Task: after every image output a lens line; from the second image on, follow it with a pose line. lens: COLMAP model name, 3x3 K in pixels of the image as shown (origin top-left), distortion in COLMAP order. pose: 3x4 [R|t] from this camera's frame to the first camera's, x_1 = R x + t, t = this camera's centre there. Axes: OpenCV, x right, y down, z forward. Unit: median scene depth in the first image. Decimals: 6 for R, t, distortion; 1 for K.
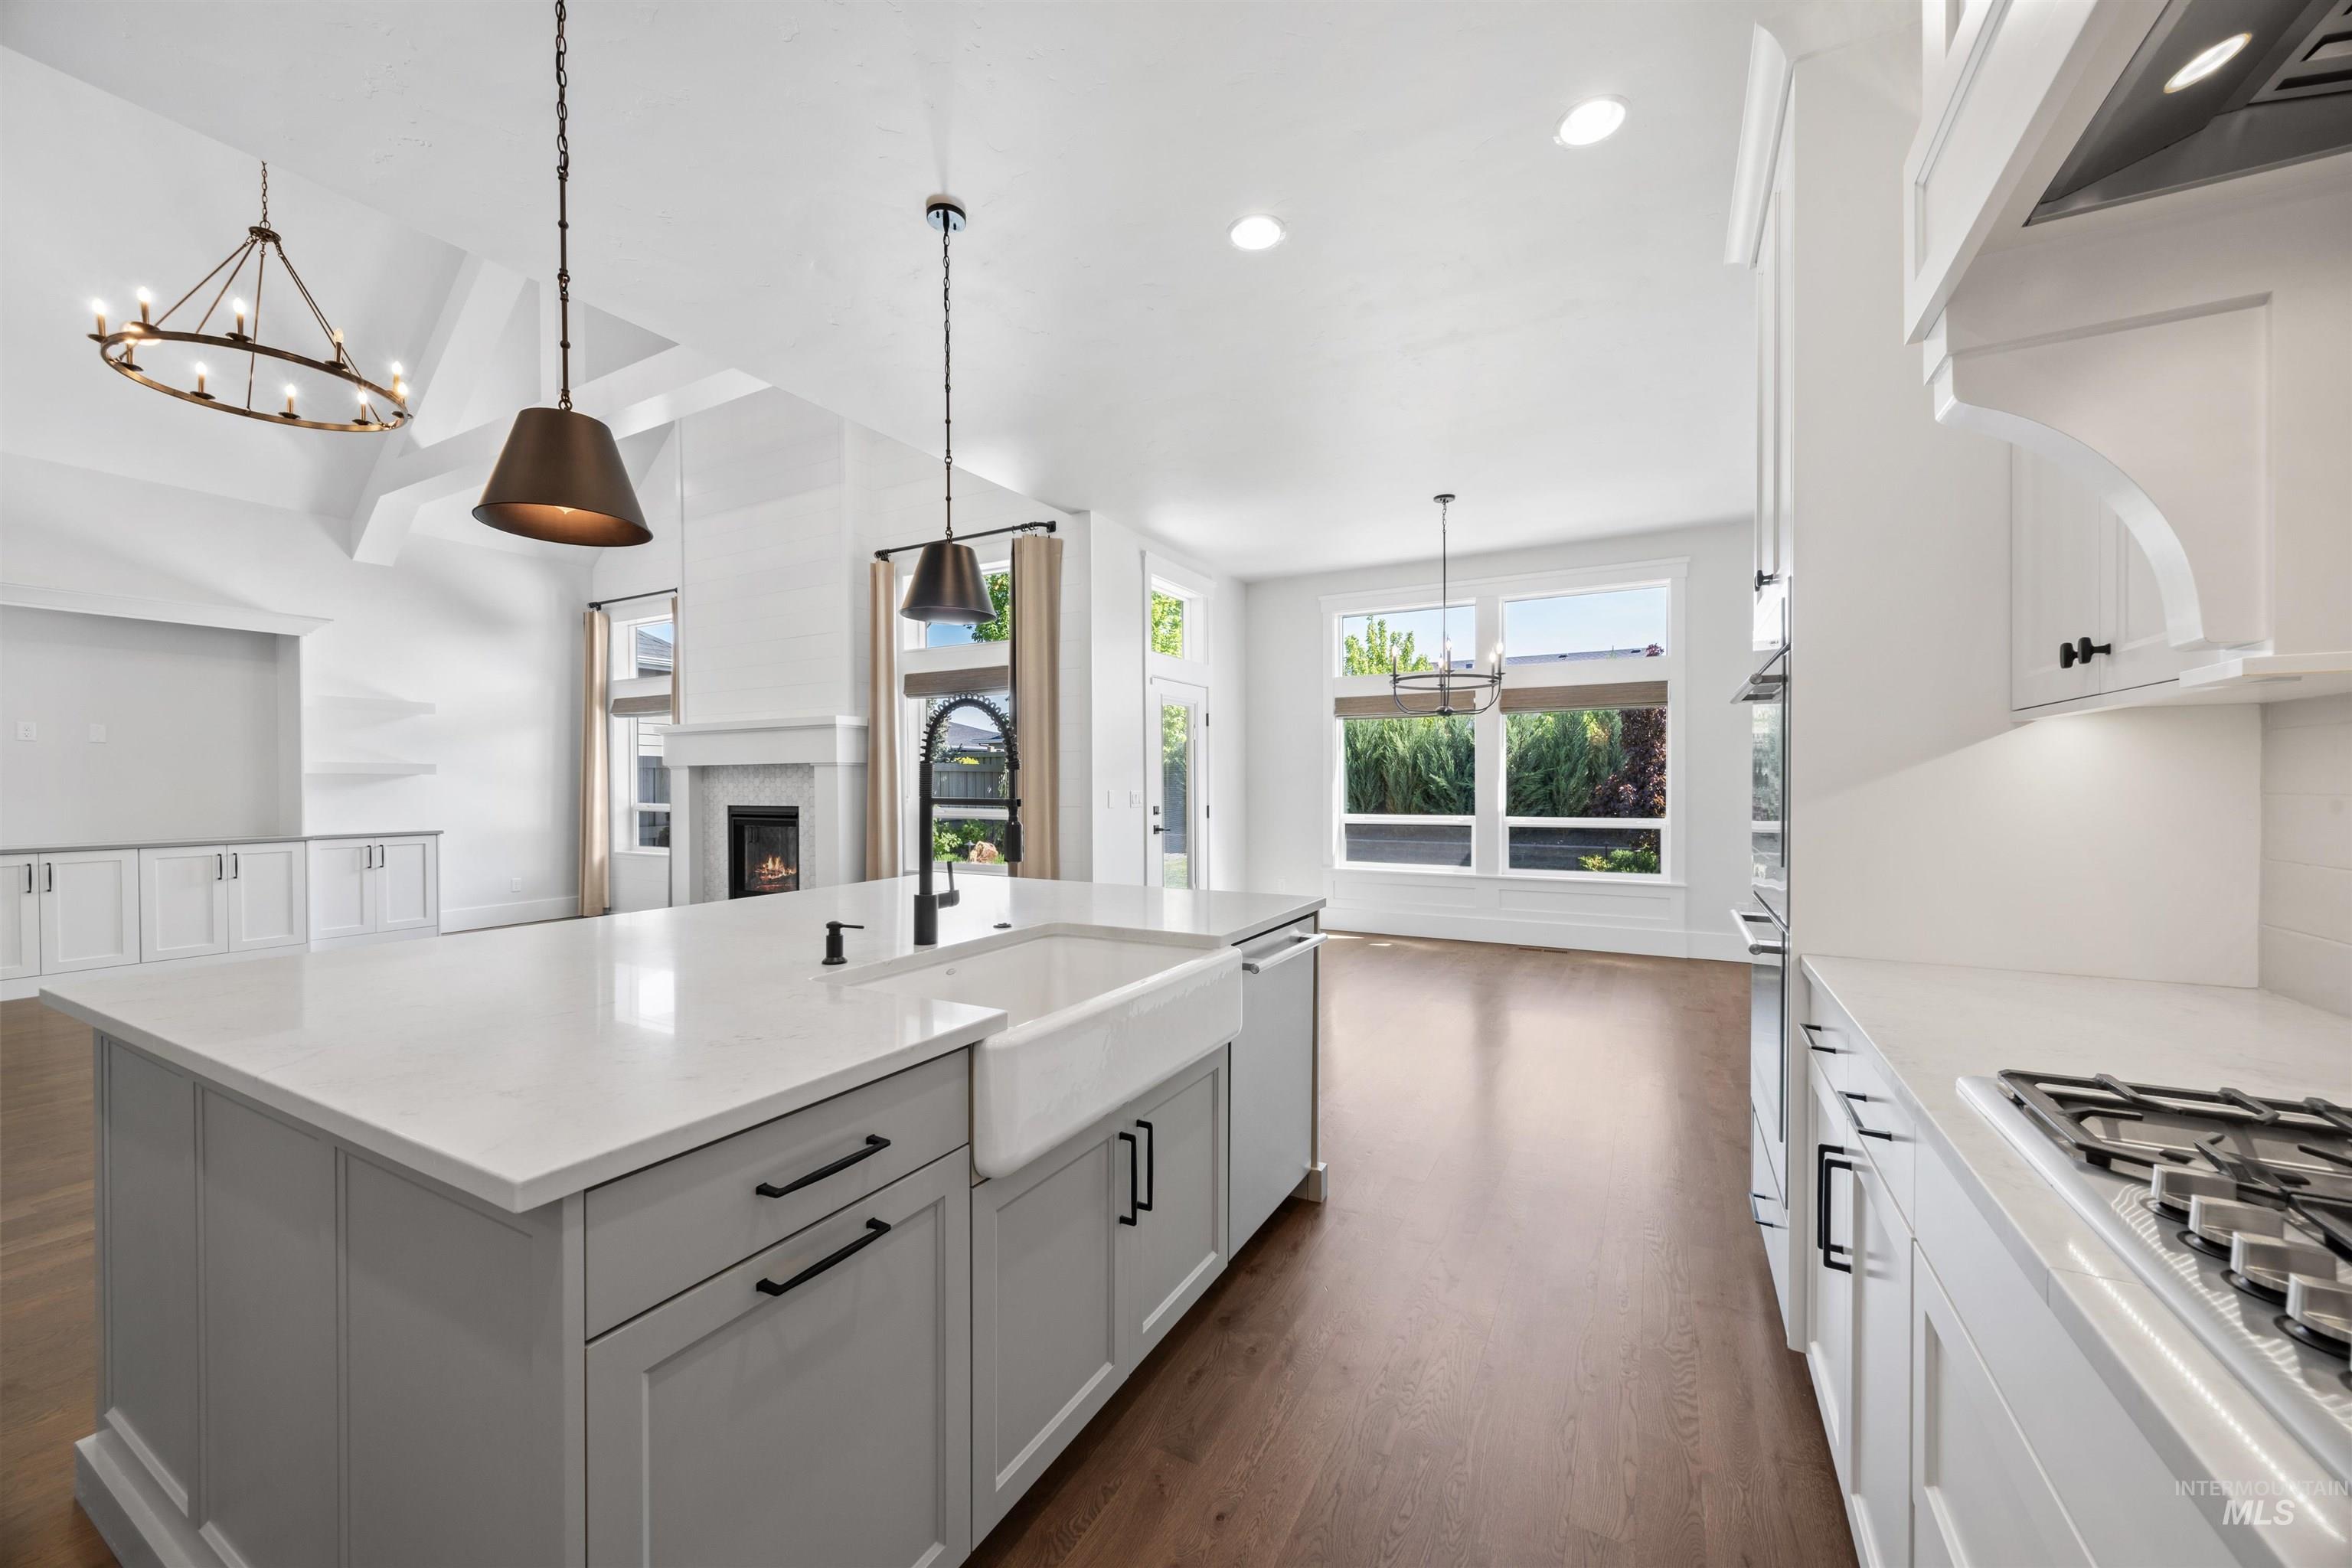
lens RADIAL K [[904.3, 0, 1173.1], [0, 904.3, 790.3], [0, 0, 1]] dist [0.007236, 0.000114]
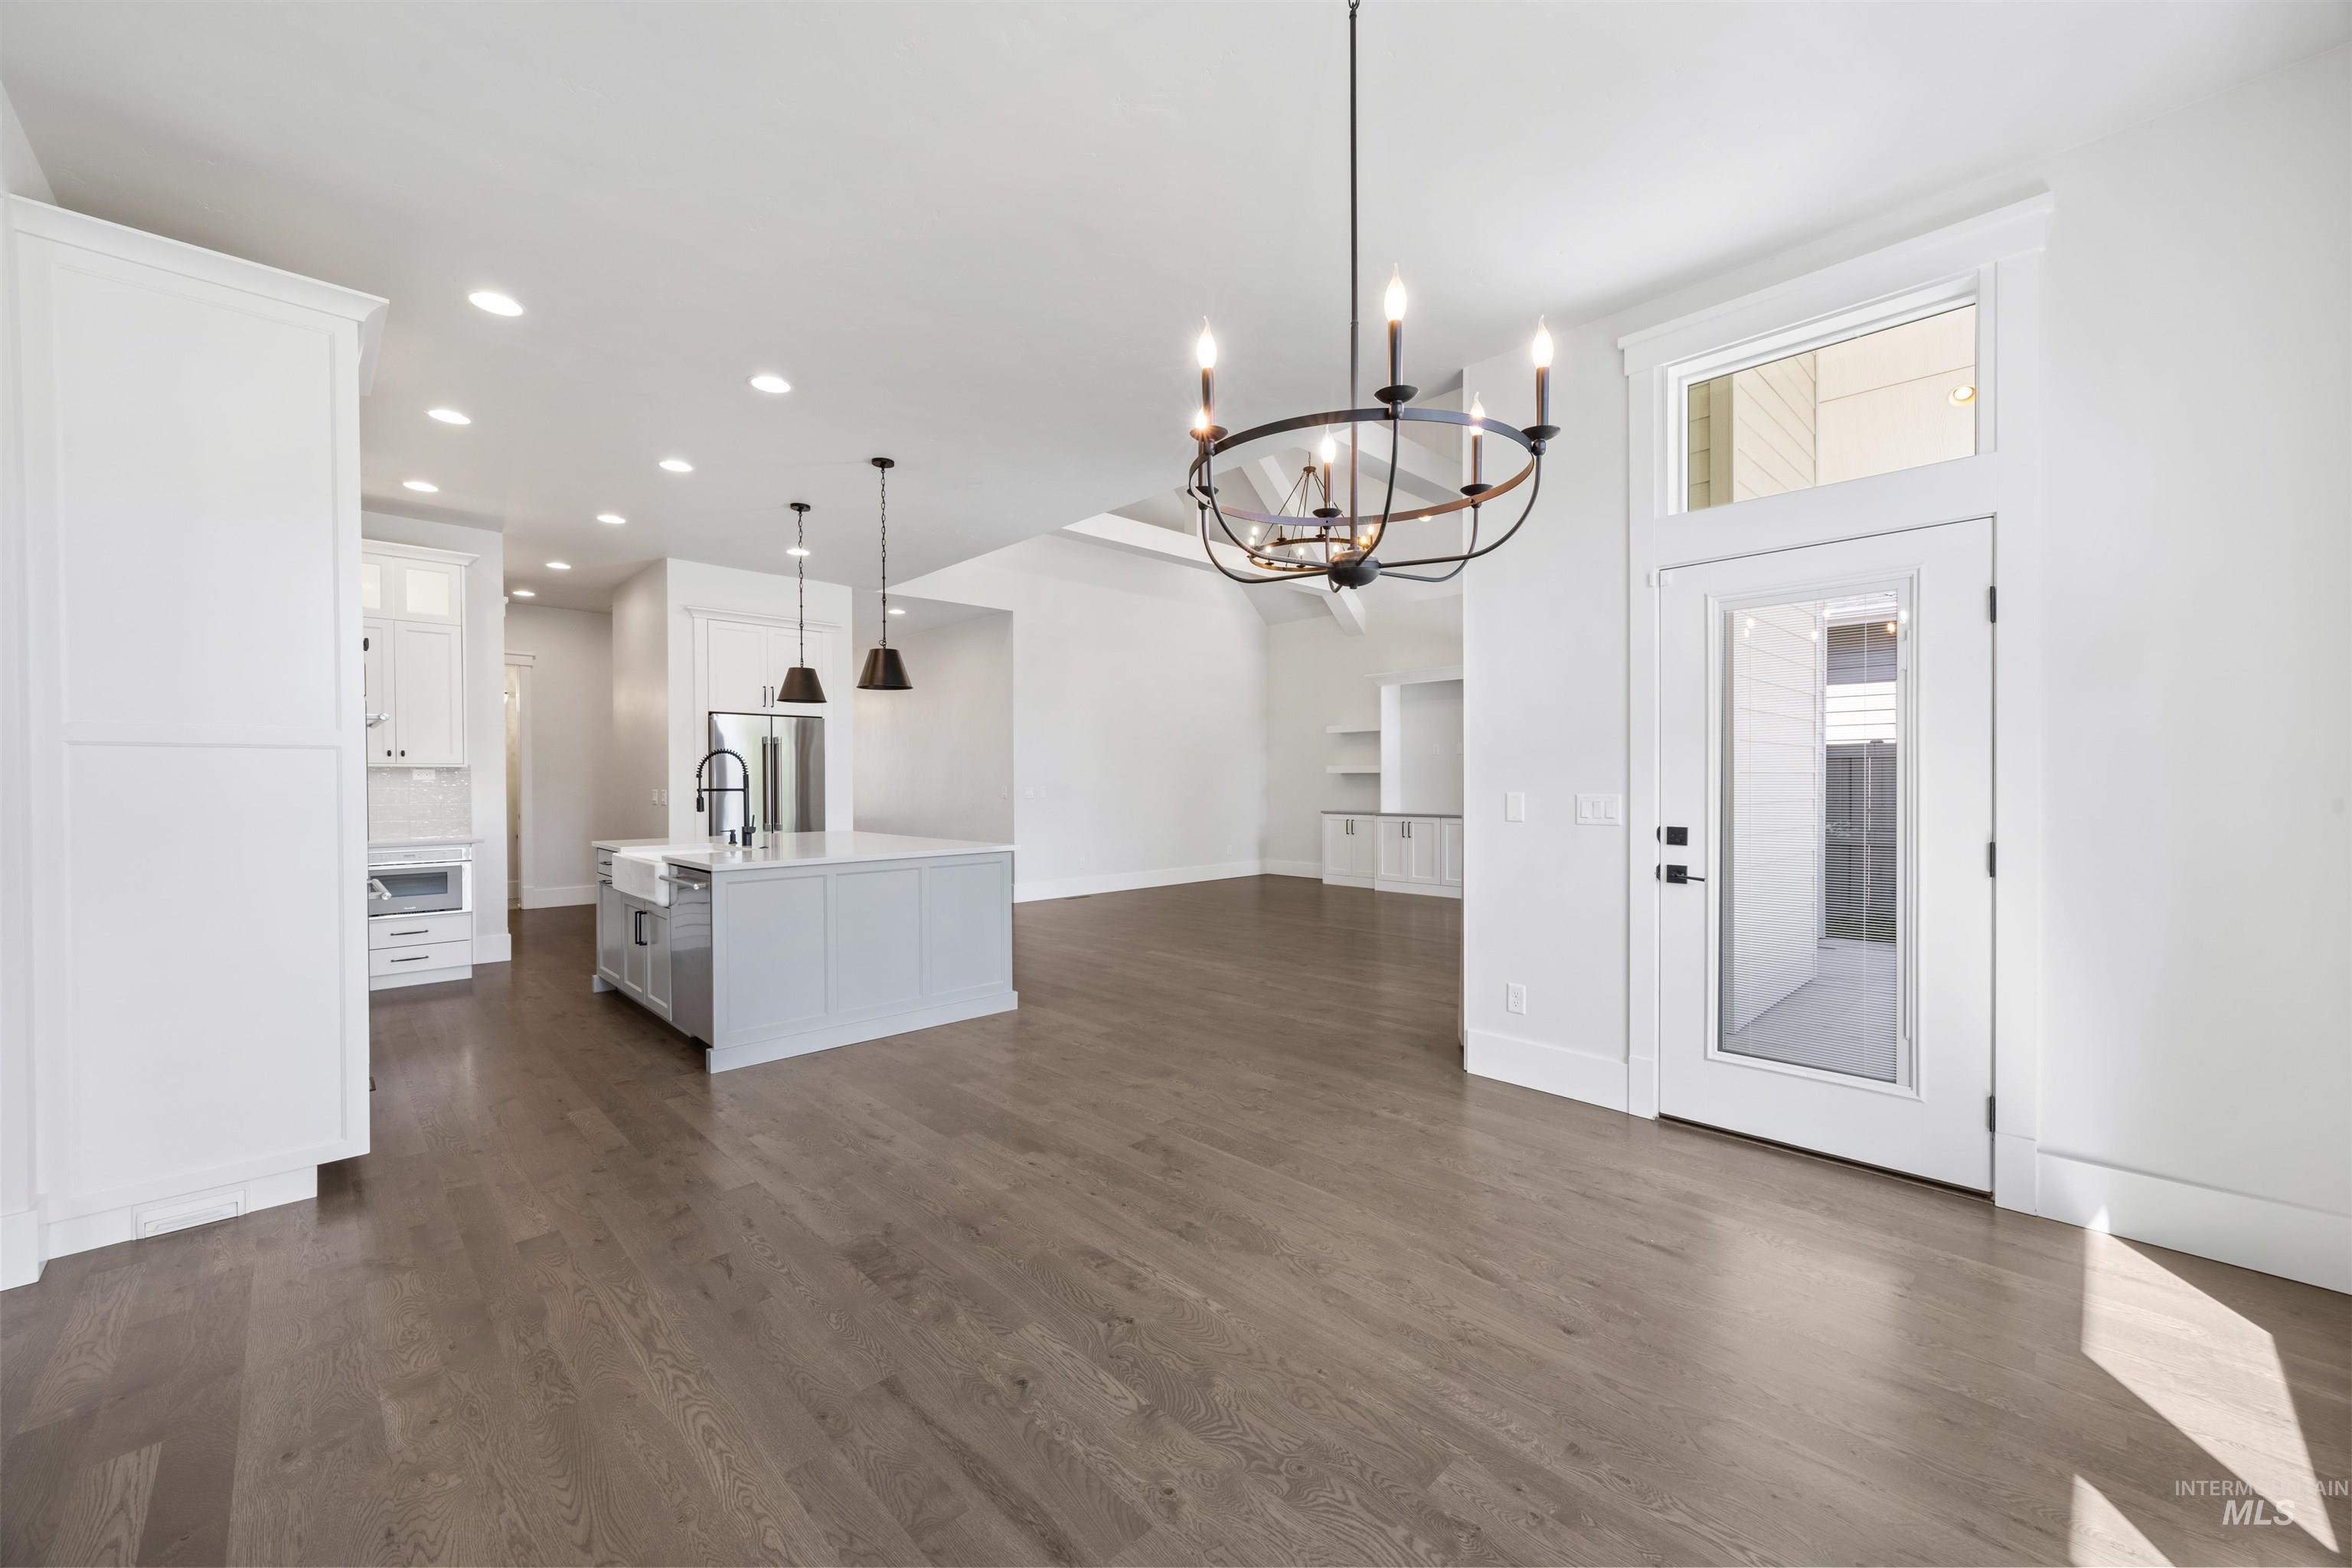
lens RADIAL K [[910.4, 0, 1158.0], [0, 910.4, 790.1], [0, 0, 1]] dist [0.013407, 0.000029]
pose [[-0.316023, 0.013990, -0.948648, 0.511179], [-0.002708, 0.999874, 0.015648, -0.009270], [0.948748, 0.007514, -0.315945, 0.833277]]
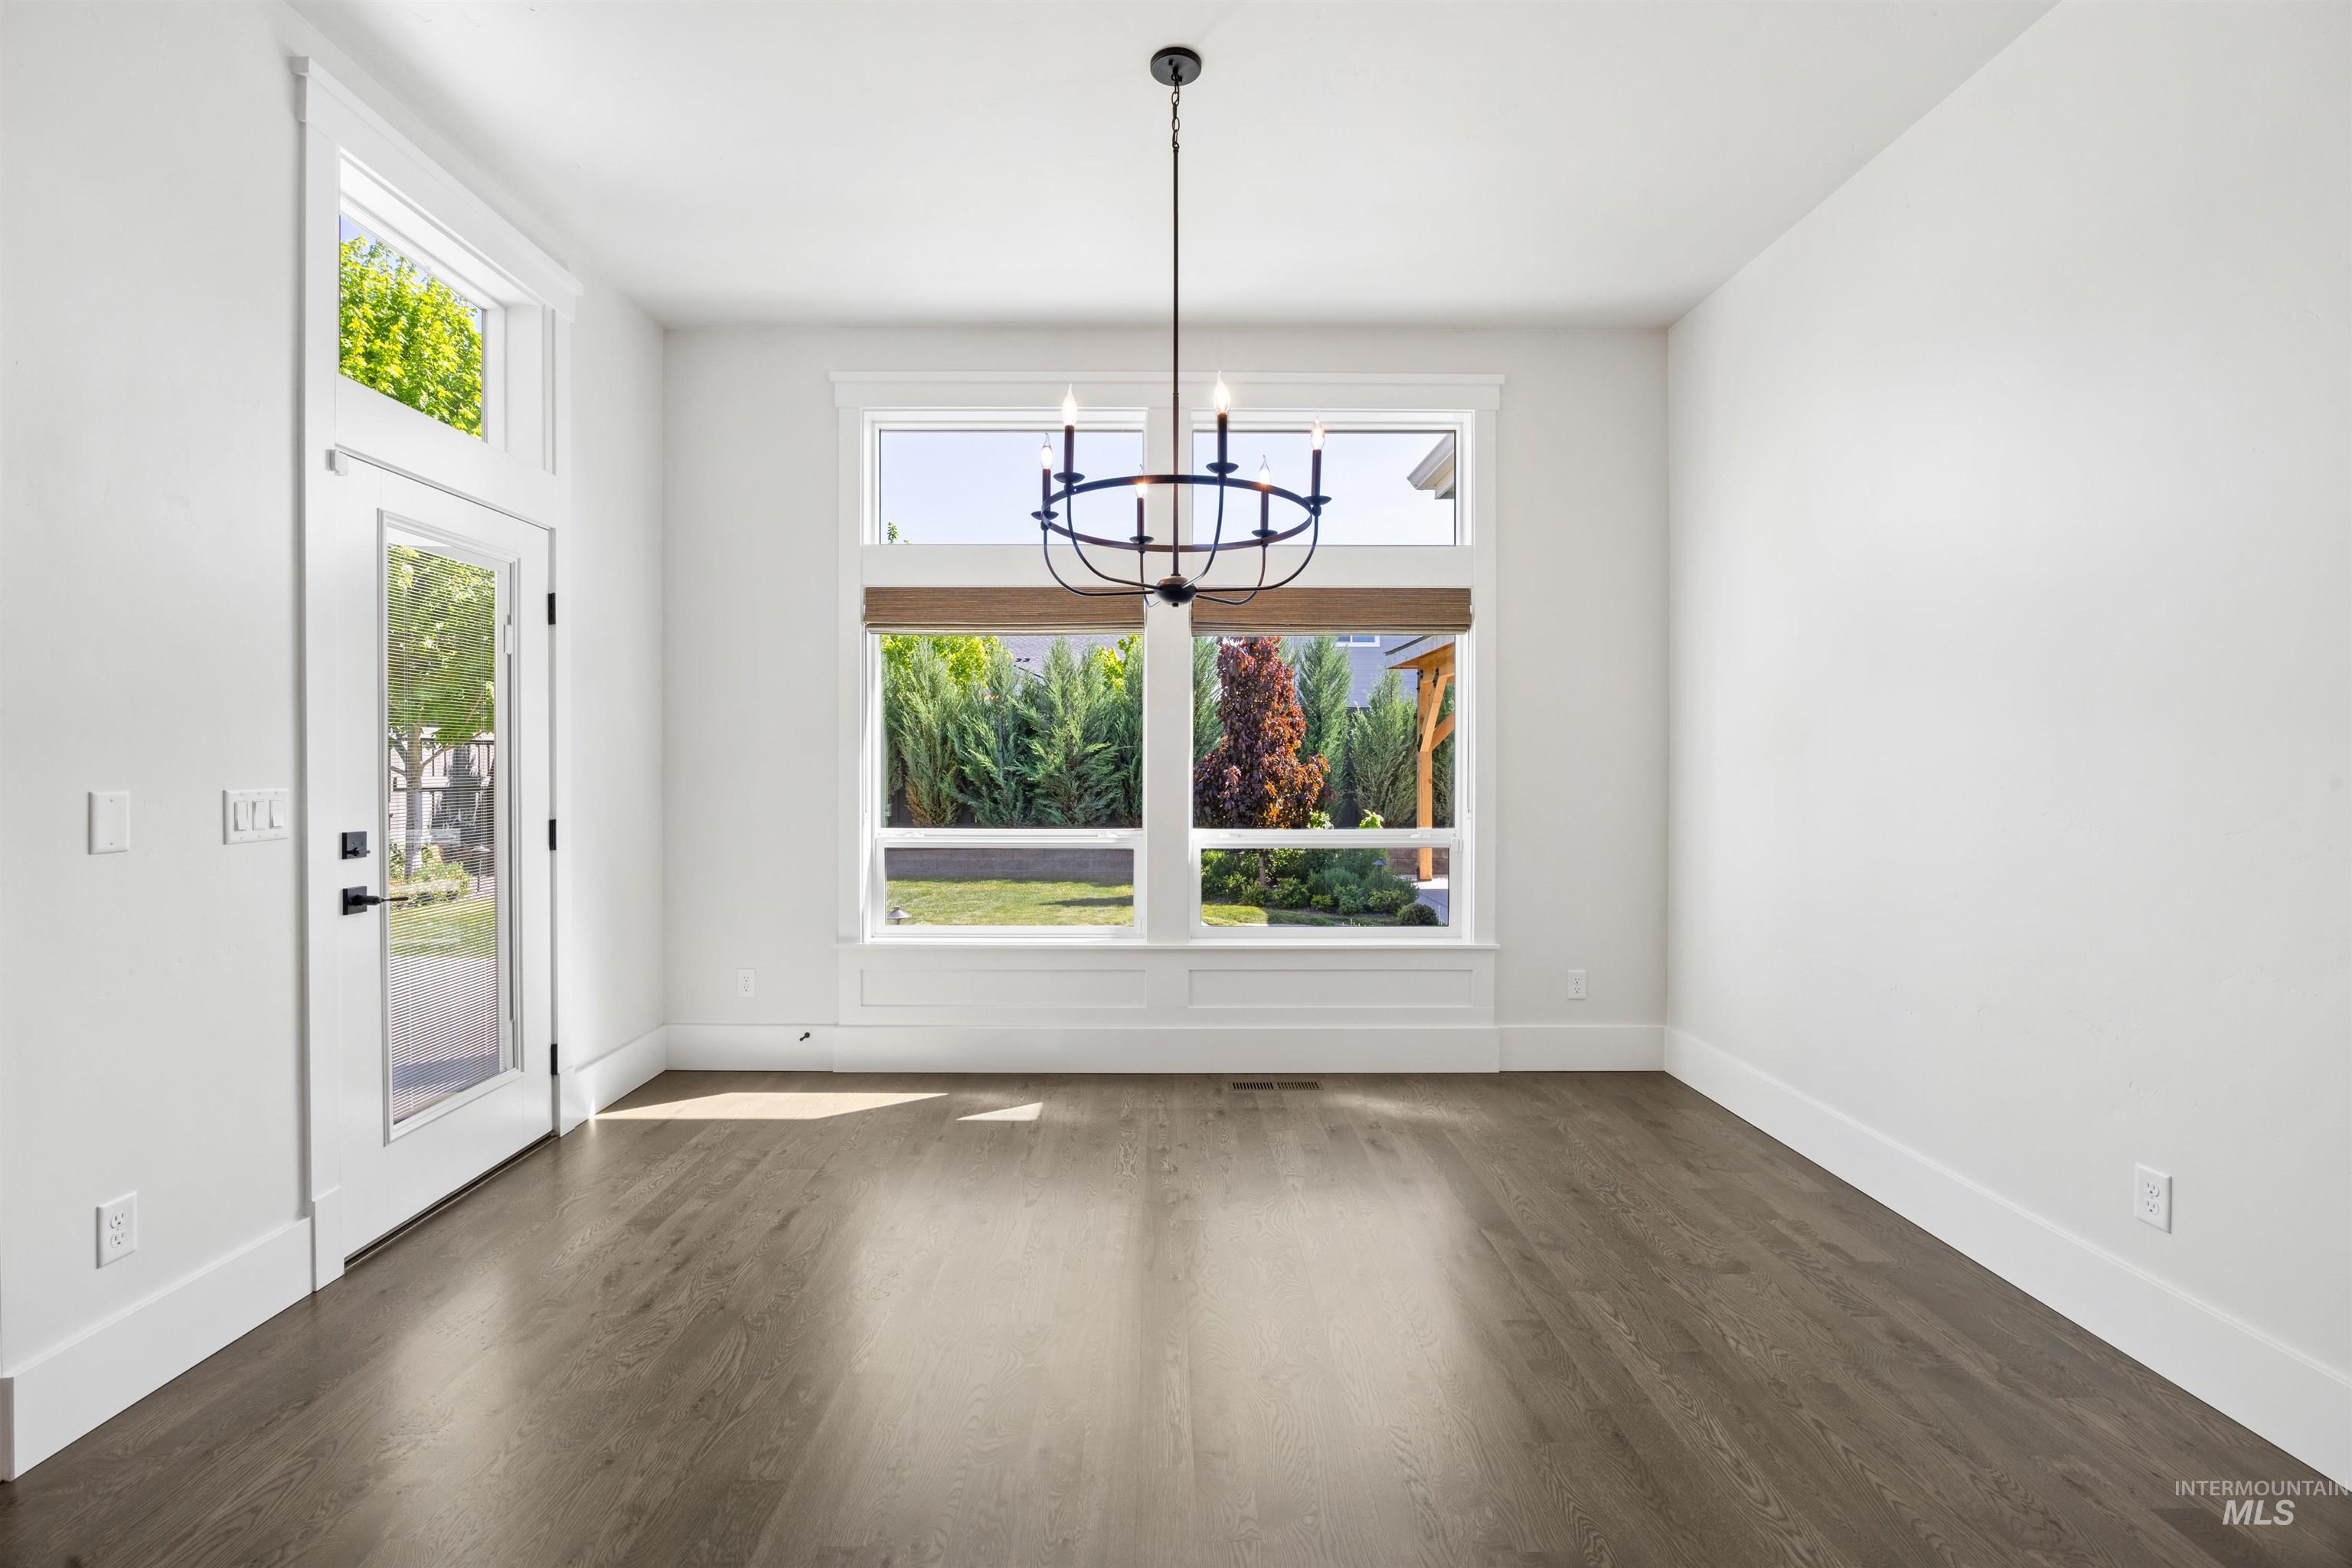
lens RADIAL K [[1034.8, 0, 1168.5], [0, 1034.8, 774.1], [0, 0, 1]] dist [-0.016565, 0.000311]
pose [[0.873097, -0.000198, 0.487547, 0.057716], [-0.001755, 0.999992, 0.003548, -0.006062], [-0.487544, -0.003953, 0.873089, 0.481495]]
